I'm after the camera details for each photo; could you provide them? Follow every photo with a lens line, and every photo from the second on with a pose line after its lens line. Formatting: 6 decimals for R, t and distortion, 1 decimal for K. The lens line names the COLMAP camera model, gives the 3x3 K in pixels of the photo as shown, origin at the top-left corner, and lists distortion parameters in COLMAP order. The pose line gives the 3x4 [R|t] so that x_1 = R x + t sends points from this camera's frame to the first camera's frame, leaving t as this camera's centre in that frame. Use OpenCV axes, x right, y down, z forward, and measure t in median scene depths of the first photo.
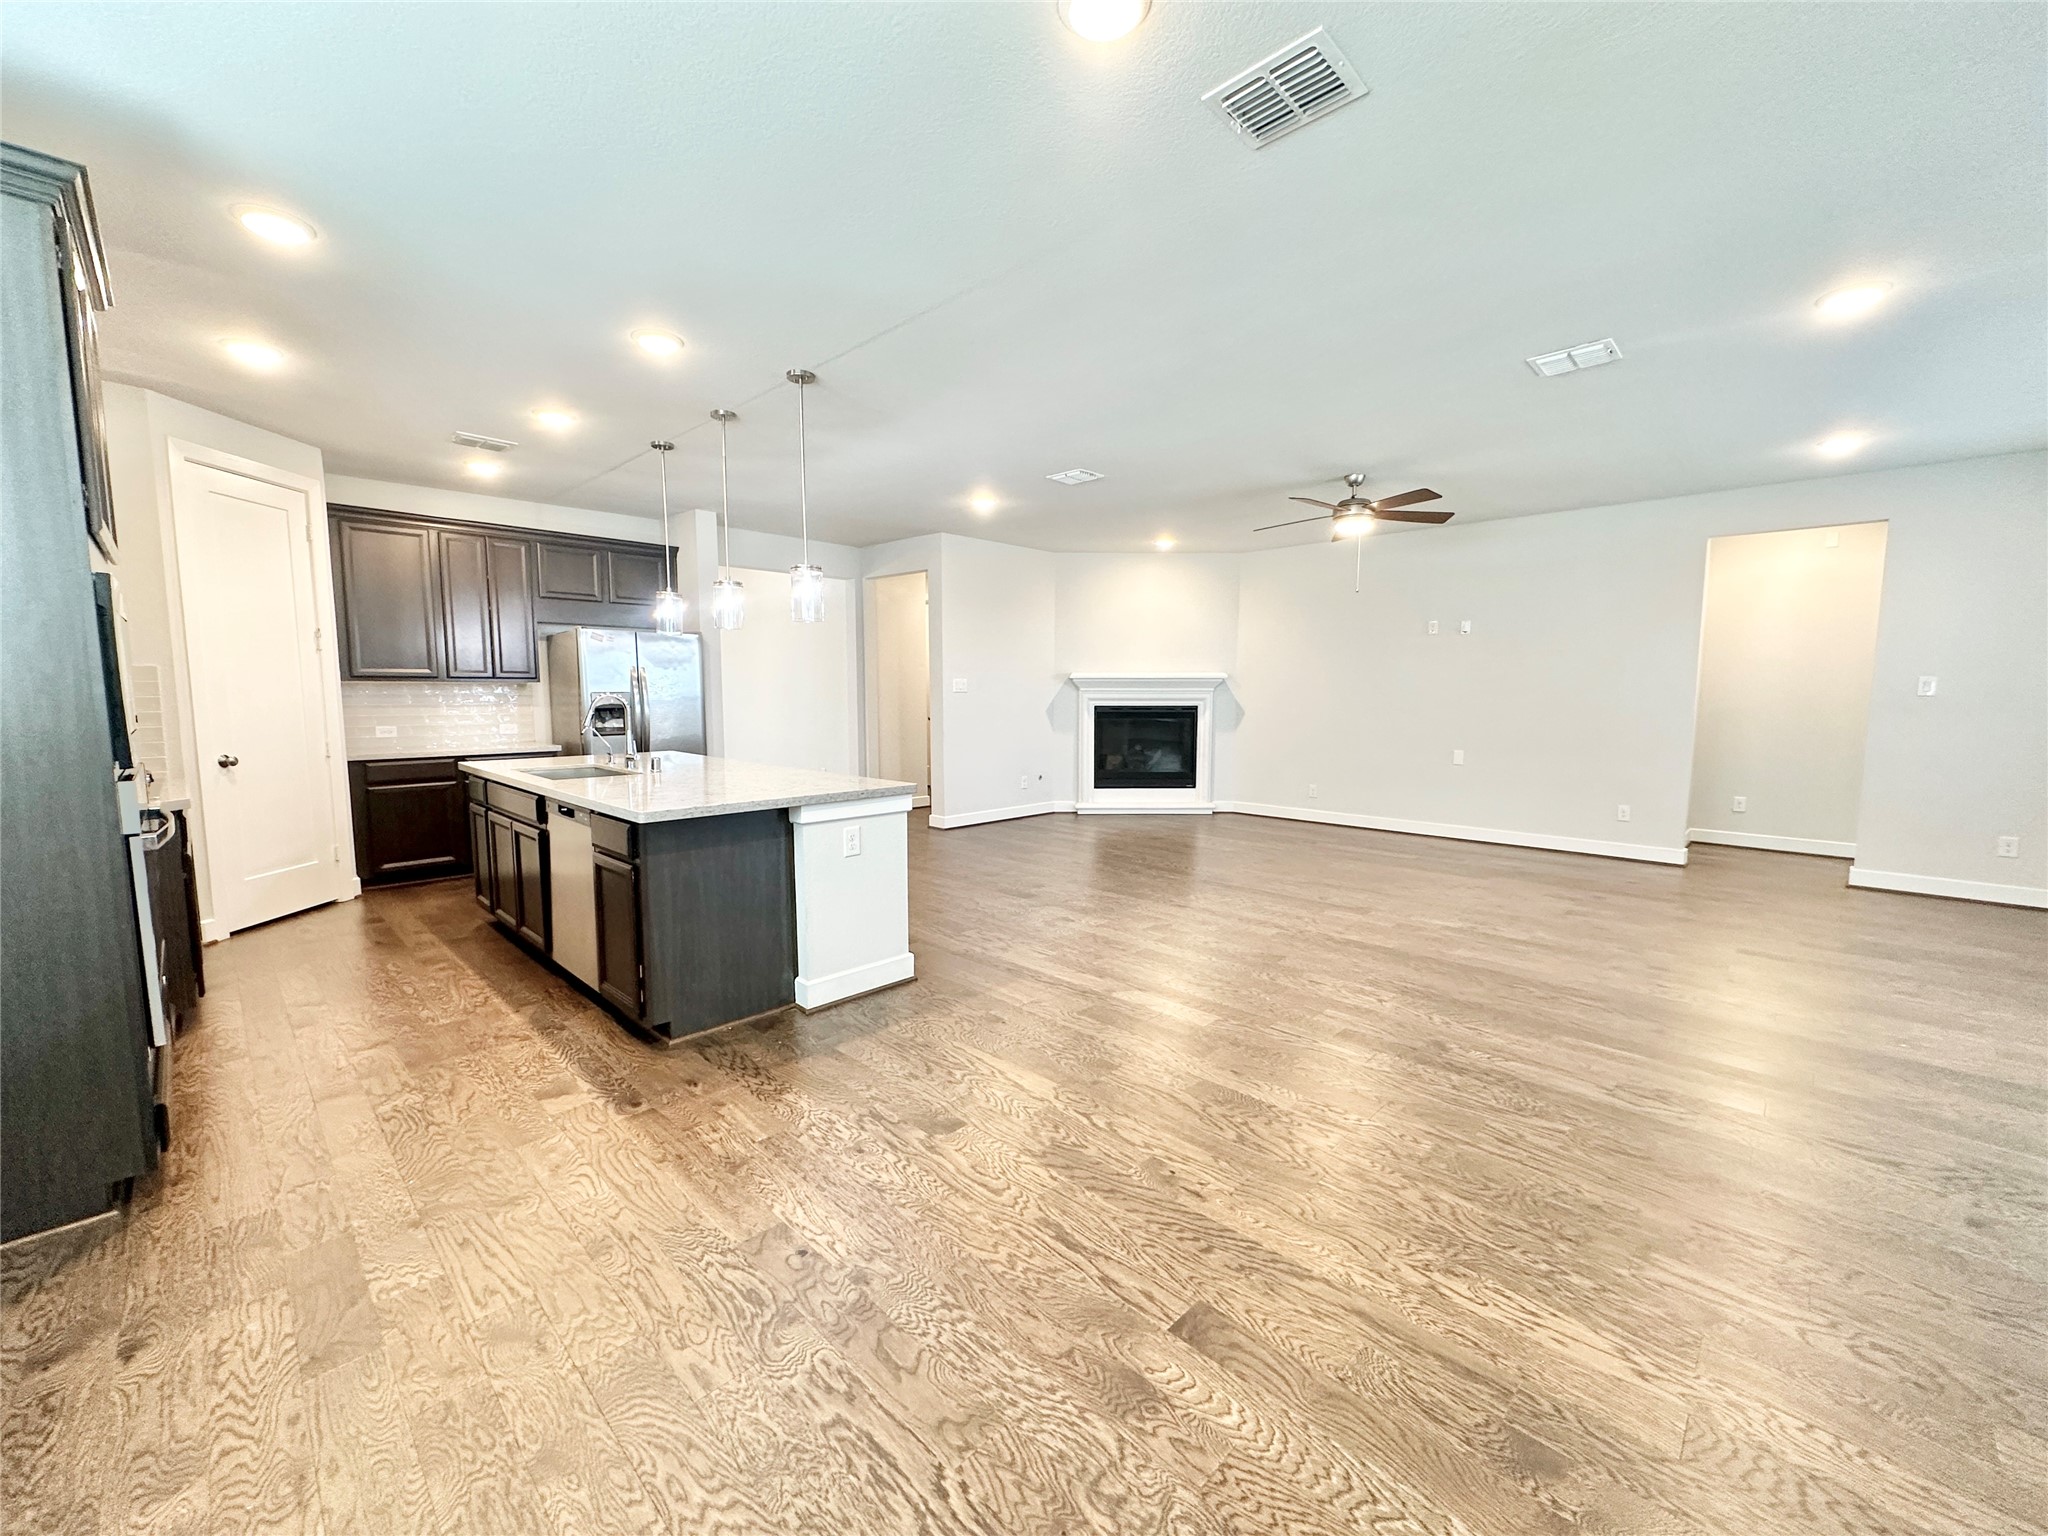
lens RADIAL K [[816.4, 0, 1023.5], [0, 816.4, 769.3], [0, 0, 1]] dist [-0.006491, 0.001989]
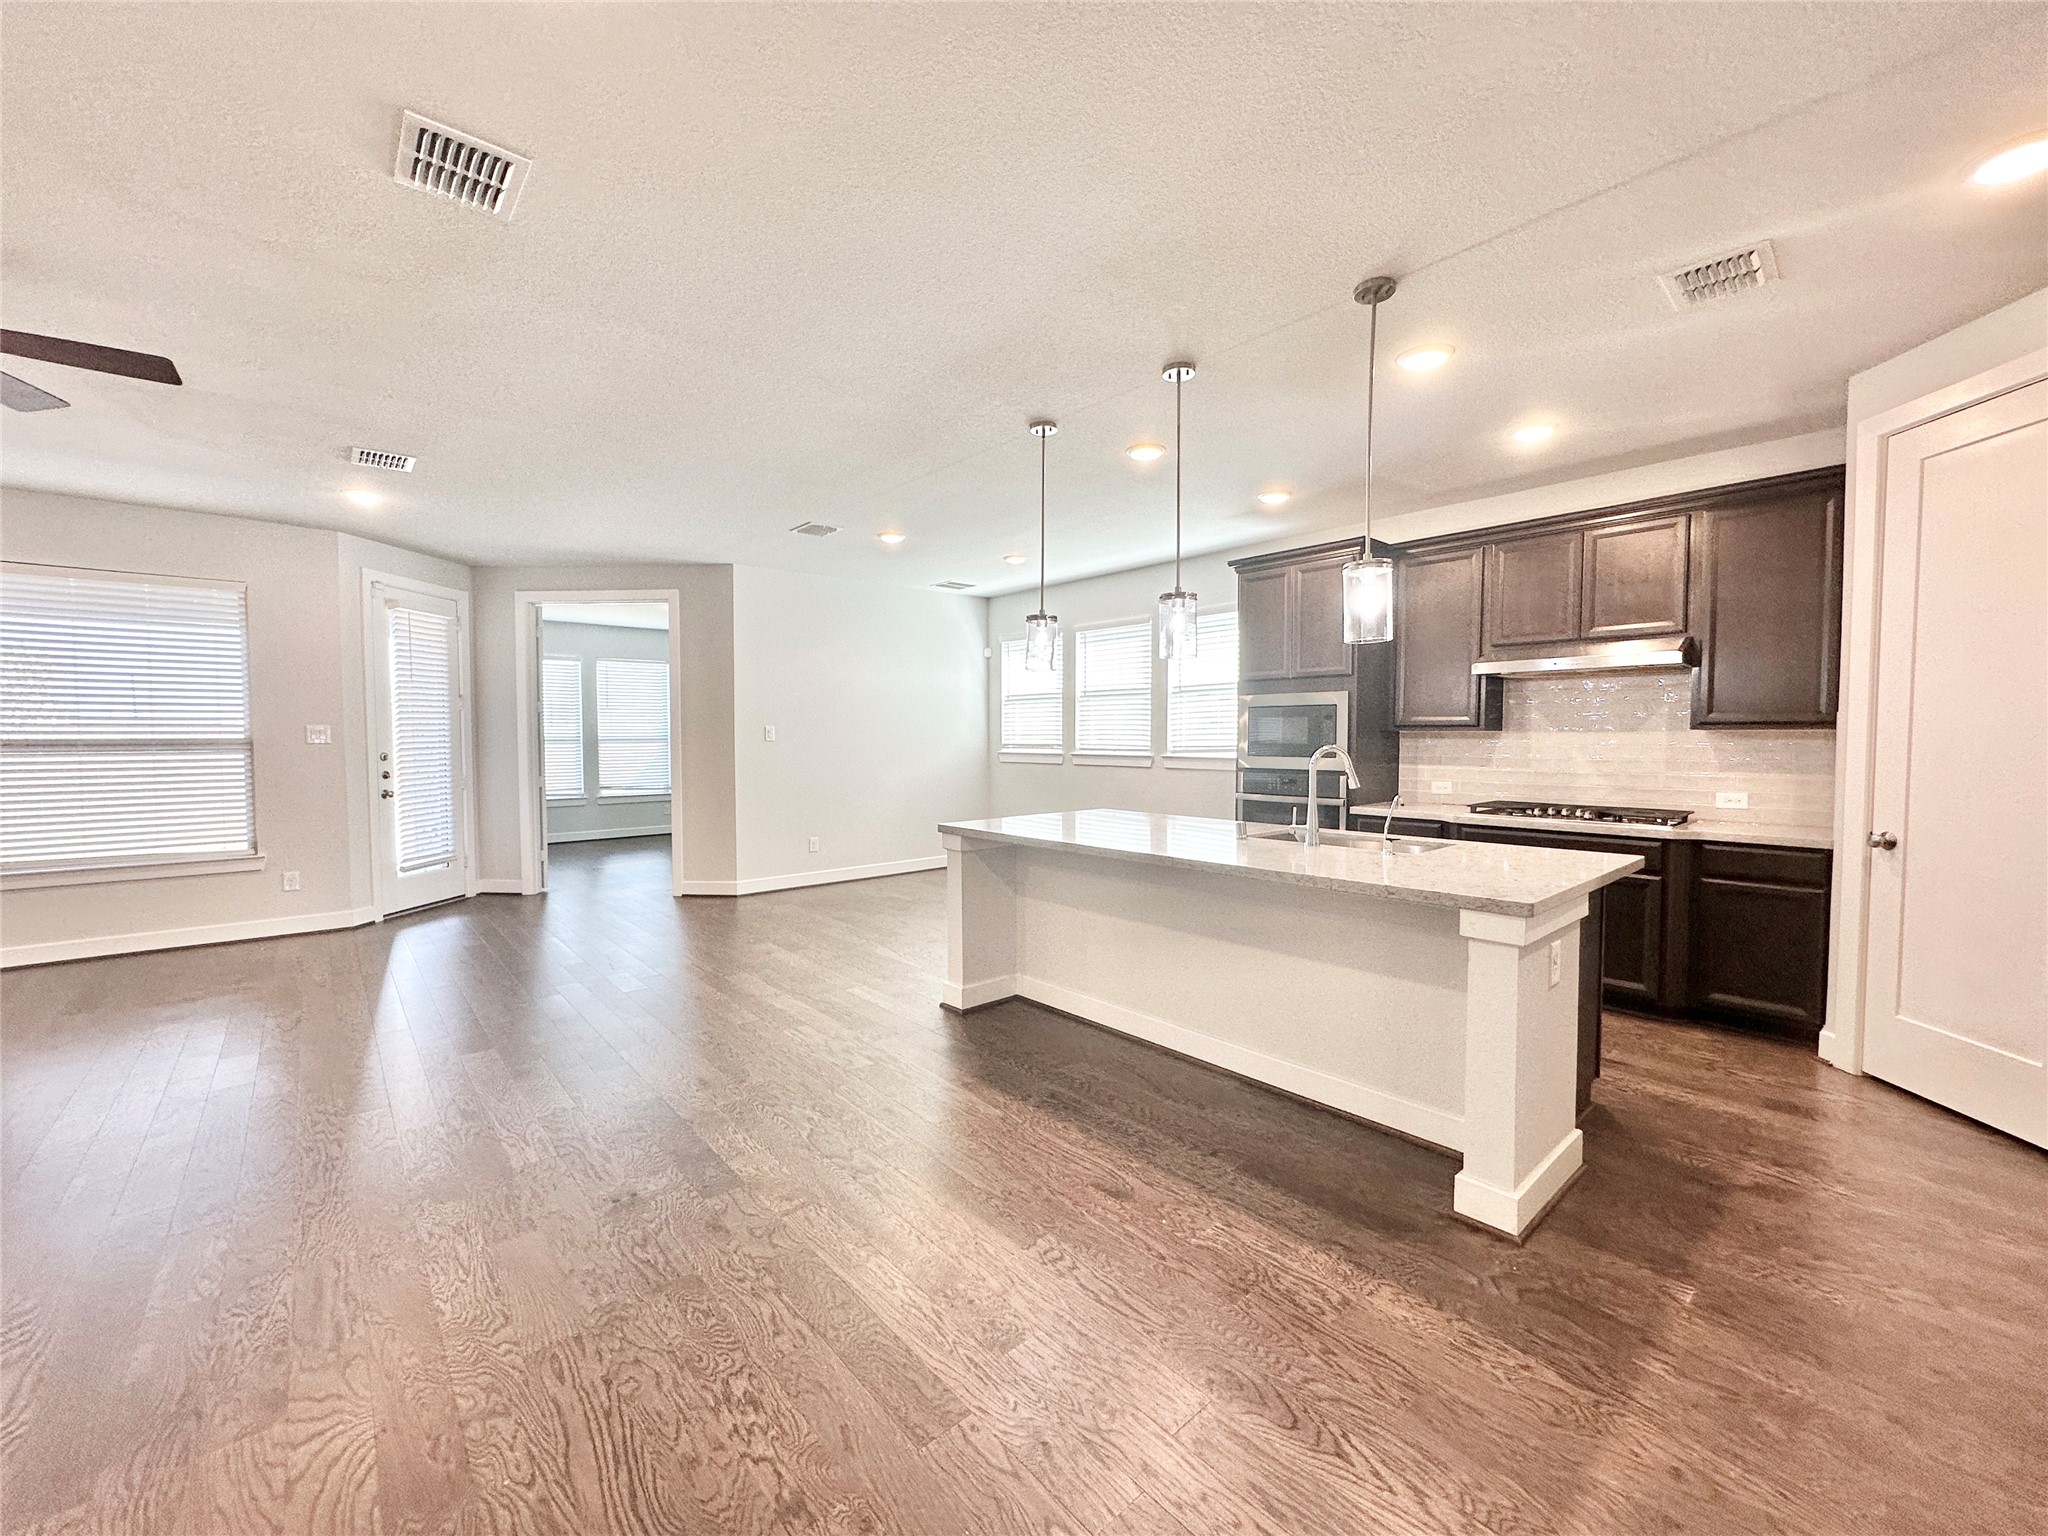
lens RADIAL K [[816.4, 0, 1024.9], [0, 816.4, 767.3], [0, 0, 1]] dist [-0.006491, 0.001989]
pose [[-0.997253, -0.003720, 0.073981, -0.244018], [0.006439, 0.990603, 0.136614, -0.154749], [-0.073794, 0.136715, -0.987858, 1.533631]]
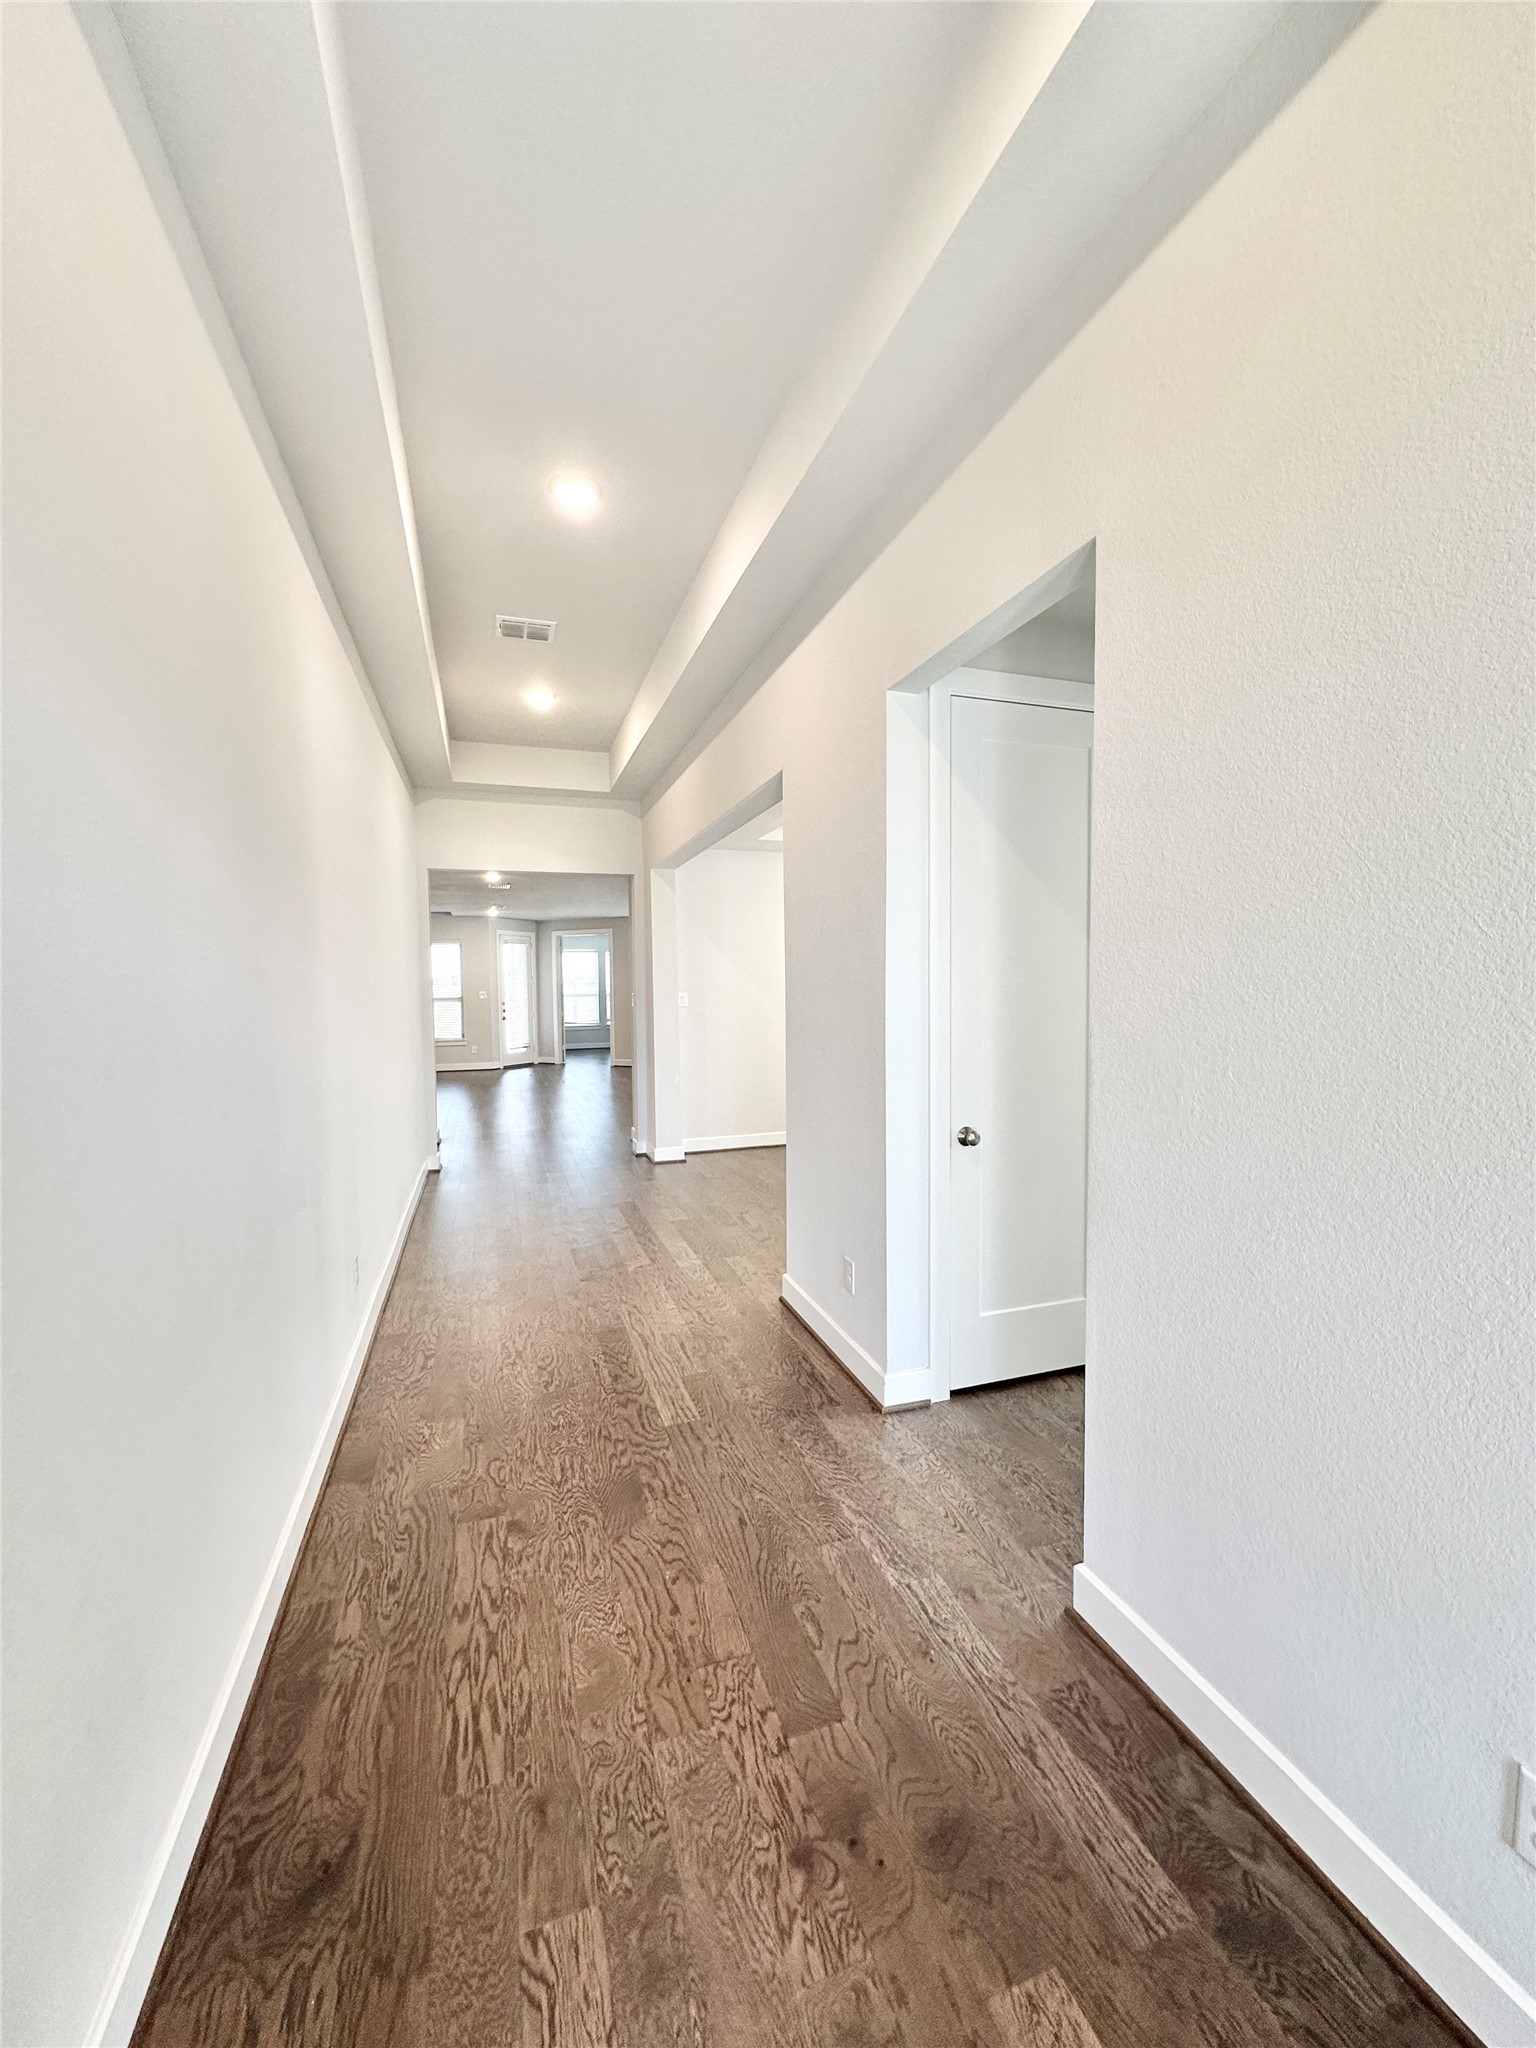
lens RADIAL K [[816.4, 0, 772.3], [0, 816.4, 1023.0], [0, 0, 1]] dist [-0.006491, 0.001989]
pose [[-0.892847, -0.013094, 0.450170, -1.468751], [0.050545, 0.990349, 0.129054, -0.280976], [-0.447515, 0.137979, -0.883568, 2.655224]]
